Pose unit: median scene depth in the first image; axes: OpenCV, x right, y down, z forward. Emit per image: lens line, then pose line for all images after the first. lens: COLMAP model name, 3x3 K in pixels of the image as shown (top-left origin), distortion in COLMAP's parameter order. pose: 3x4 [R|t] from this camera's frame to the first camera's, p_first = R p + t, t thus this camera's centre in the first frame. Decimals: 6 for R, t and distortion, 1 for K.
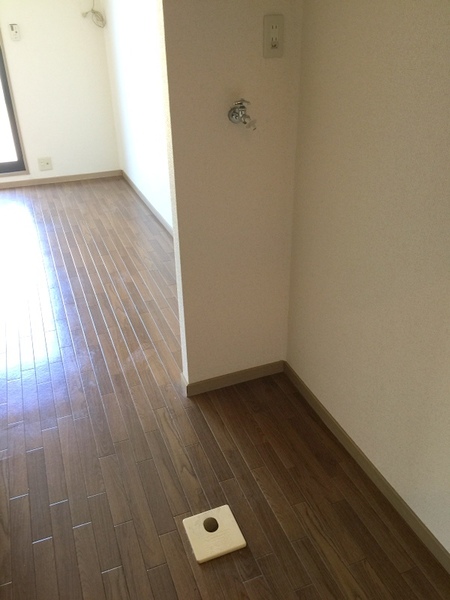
lens RADIAL K [[514.0, 0, 225.0], [0, 514.0, 300.0], [0, 0, 1]] dist [0.083326, -0.111732]
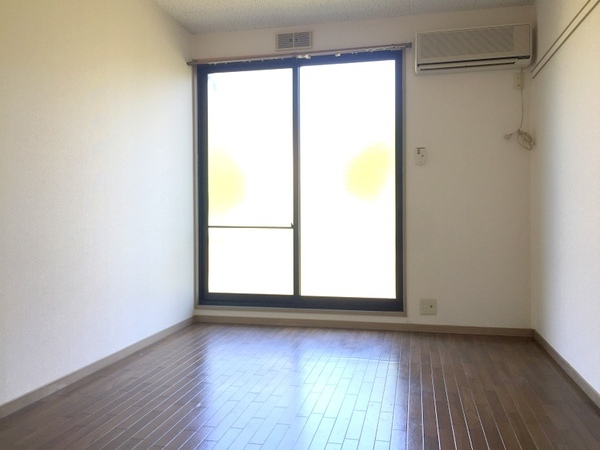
lens RADIAL K [[514.0, 0, 302.1], [0, 514.0, 217.8], [0, 0, 1]] dist [0.083326, -0.111732]
pose [[0.832406, 0.015740, -0.553943, -0.085061], [-0.271790, 0.882714, -0.383336, -0.035062], [0.482939, 0.469647, 0.739054, 0.305116]]
